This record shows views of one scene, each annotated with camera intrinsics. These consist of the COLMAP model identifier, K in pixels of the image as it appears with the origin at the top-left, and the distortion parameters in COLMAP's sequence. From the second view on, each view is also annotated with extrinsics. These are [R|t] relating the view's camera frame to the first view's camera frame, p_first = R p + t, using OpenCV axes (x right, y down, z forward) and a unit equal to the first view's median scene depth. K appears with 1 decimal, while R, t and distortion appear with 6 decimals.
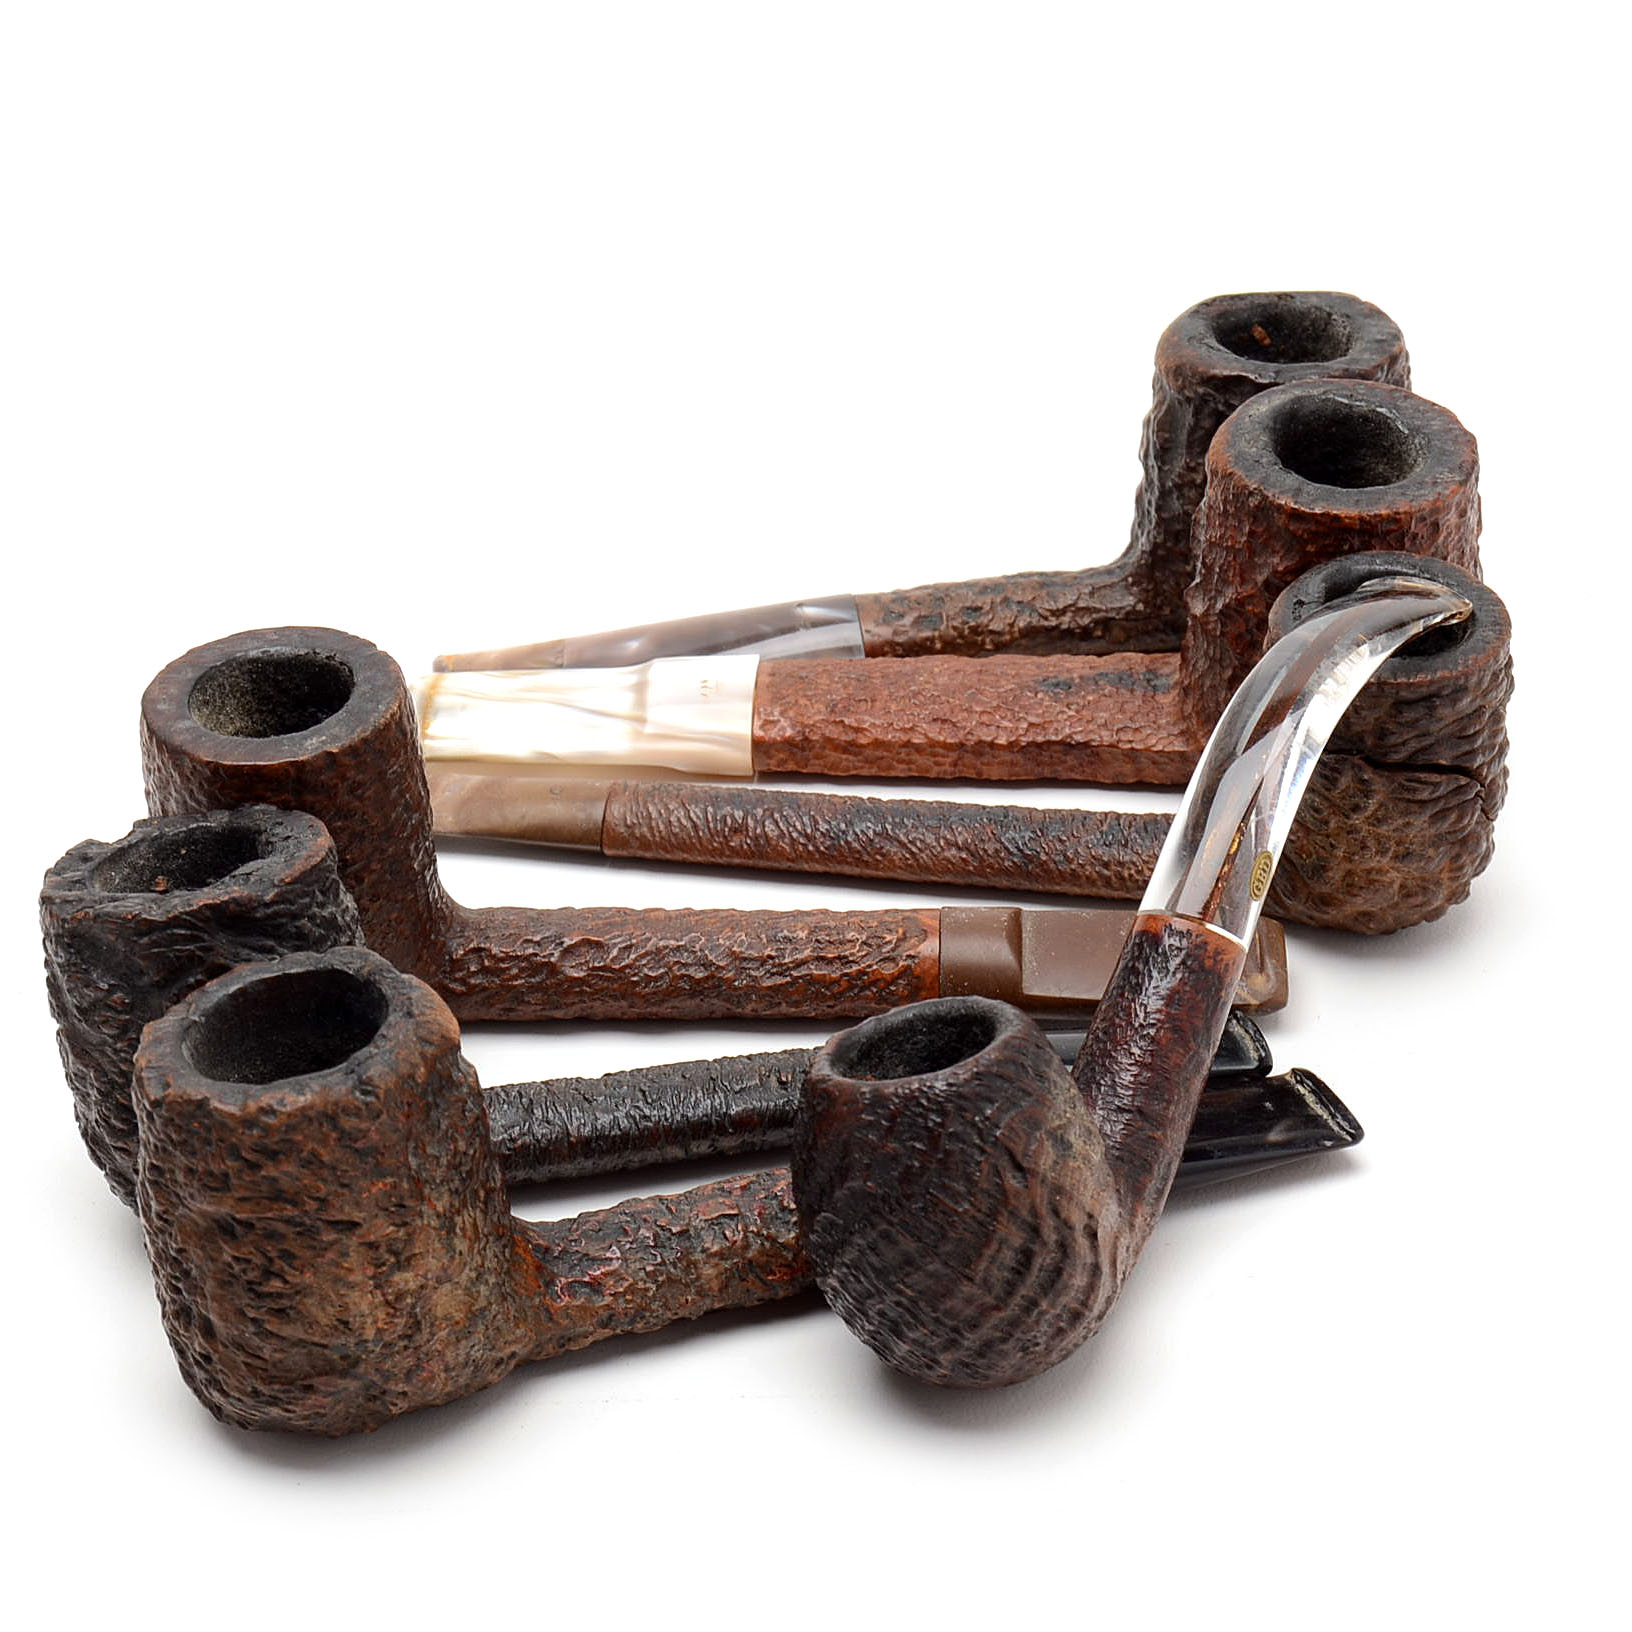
lens RADIAL K [[3535.6, 0, 815.0], [0, 3535.6, 812.9], [0, 0, 1]] dist [-0.014360, 0.000000]
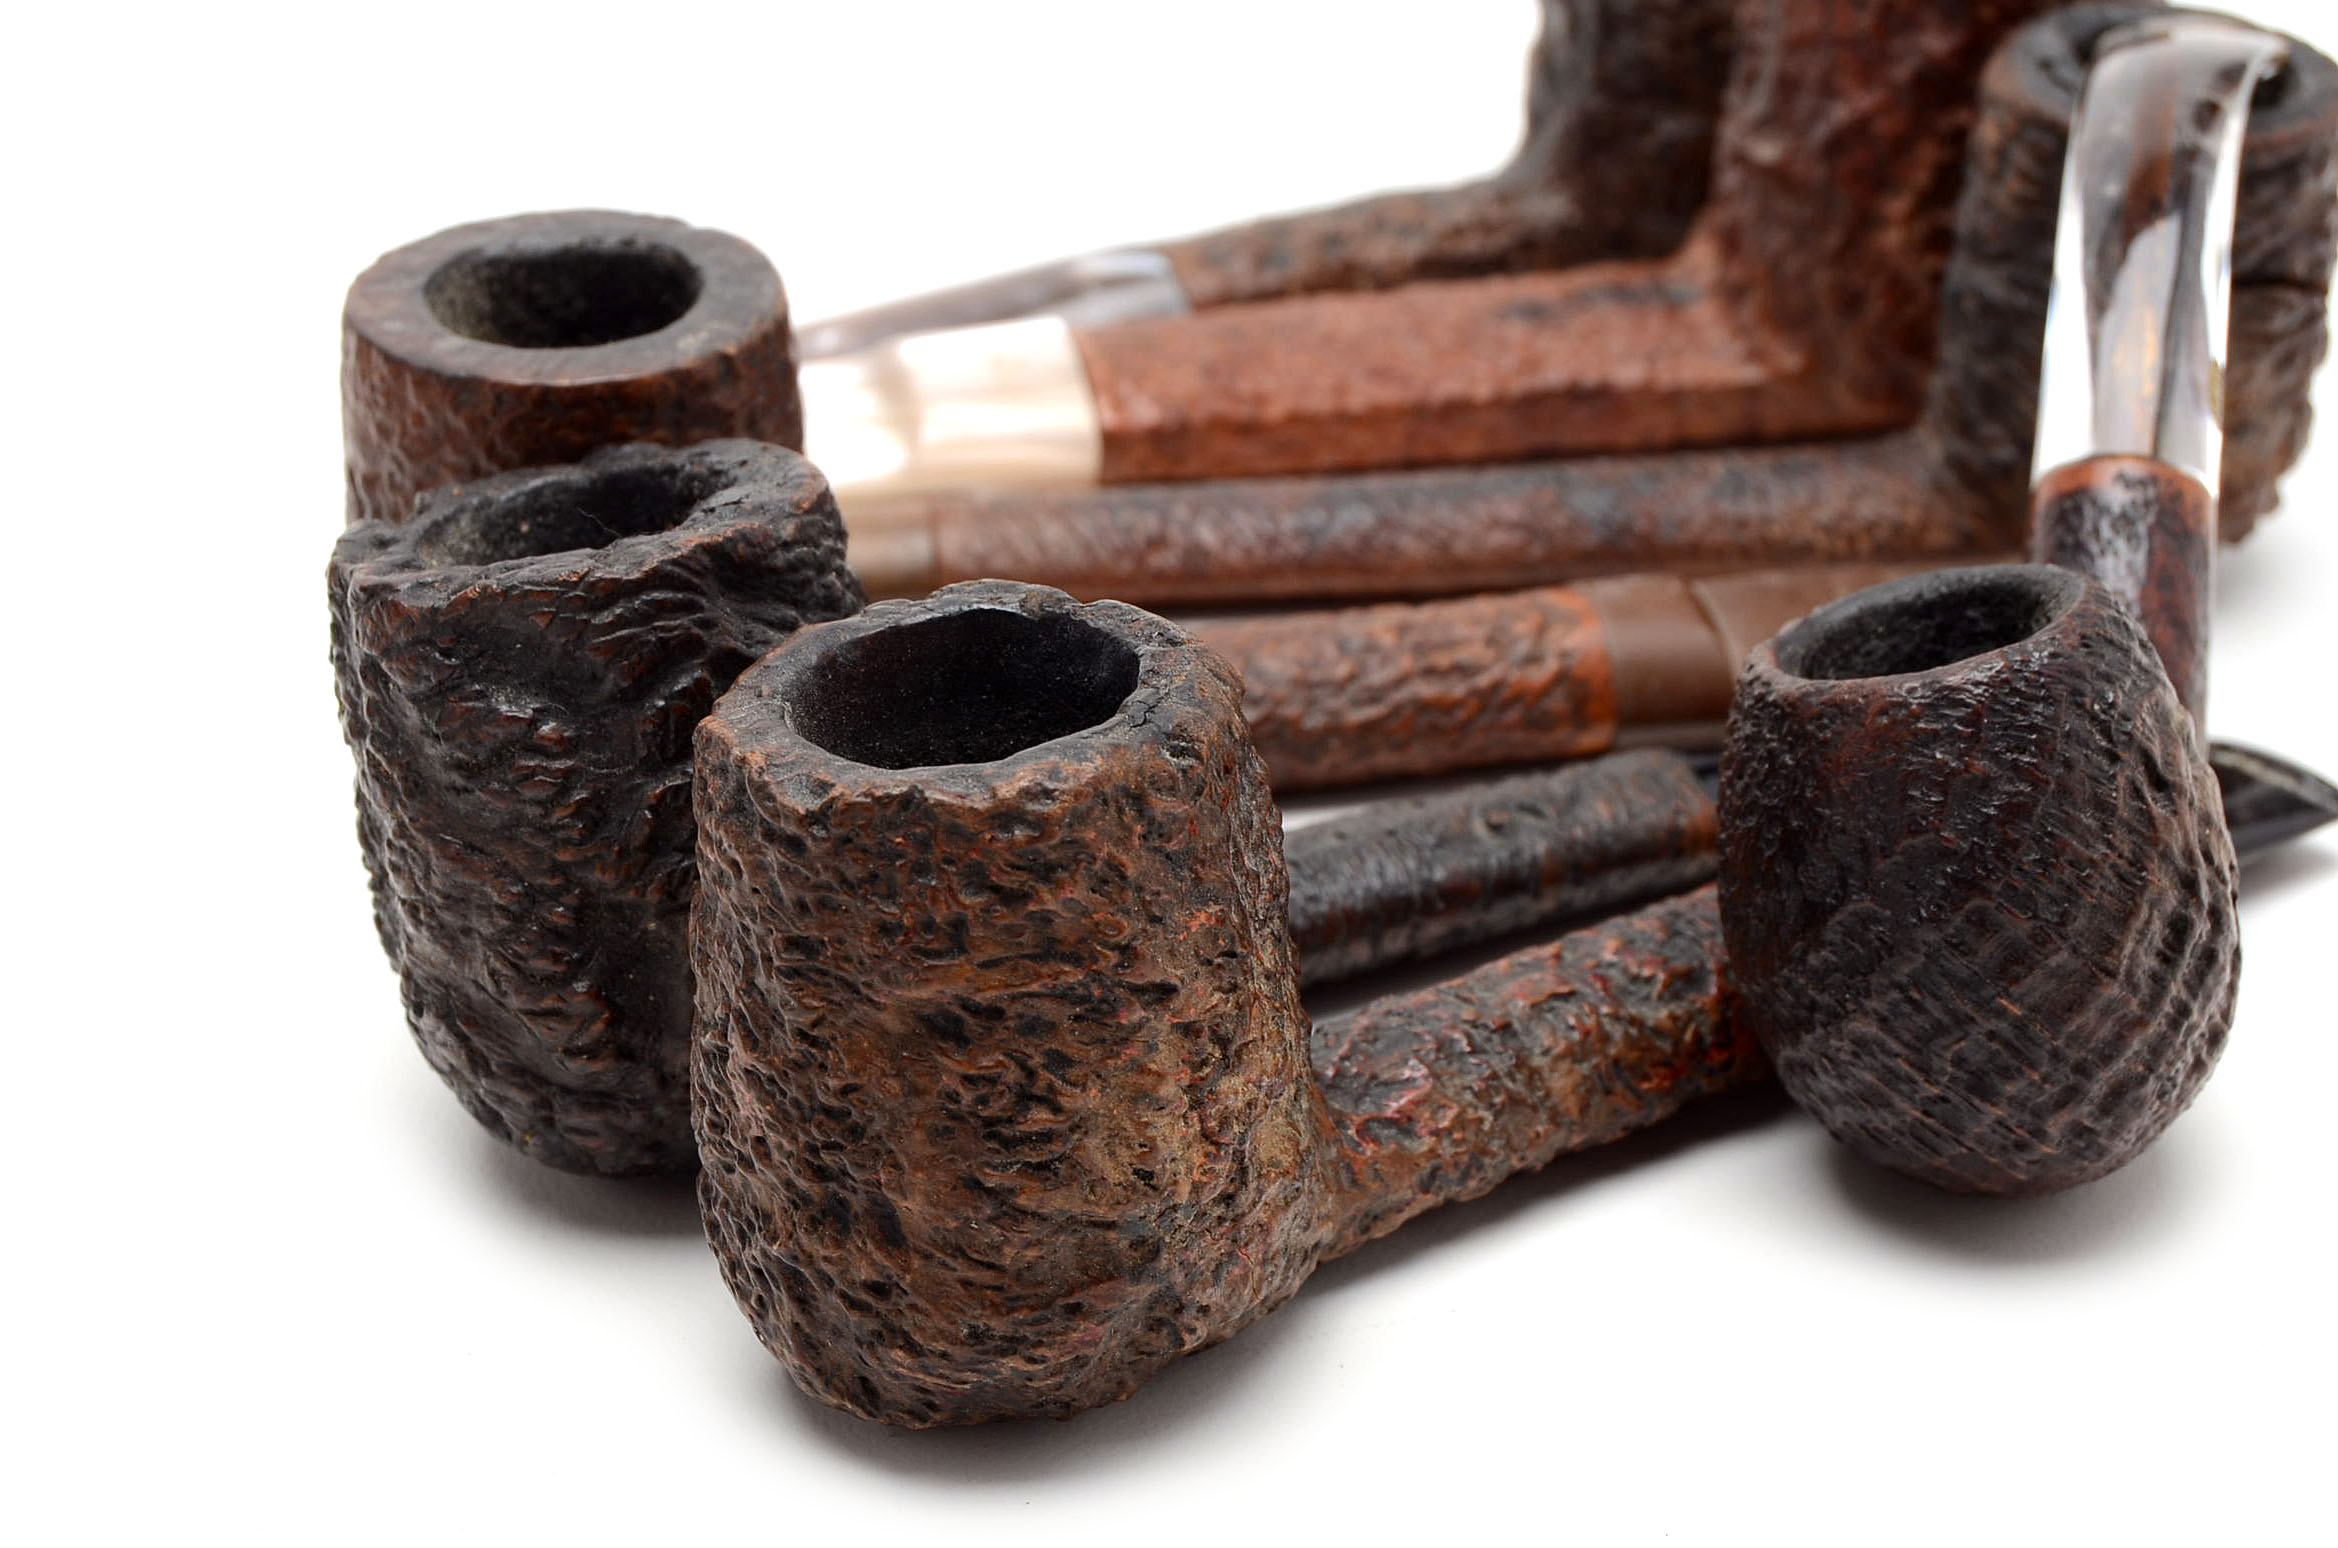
lens RADIAL K [[4685.1, 0, 1169.7], [0, 4685.1, 777.4], [0, 0, 1]] dist [0.020443, 0.000000]
pose [[0.954711, -0.106828, 0.277694, -0.328594], [0.128537, 0.989819, -0.061130, 0.125042], [-0.268337, 0.094055, 0.958723, 0.257671]]
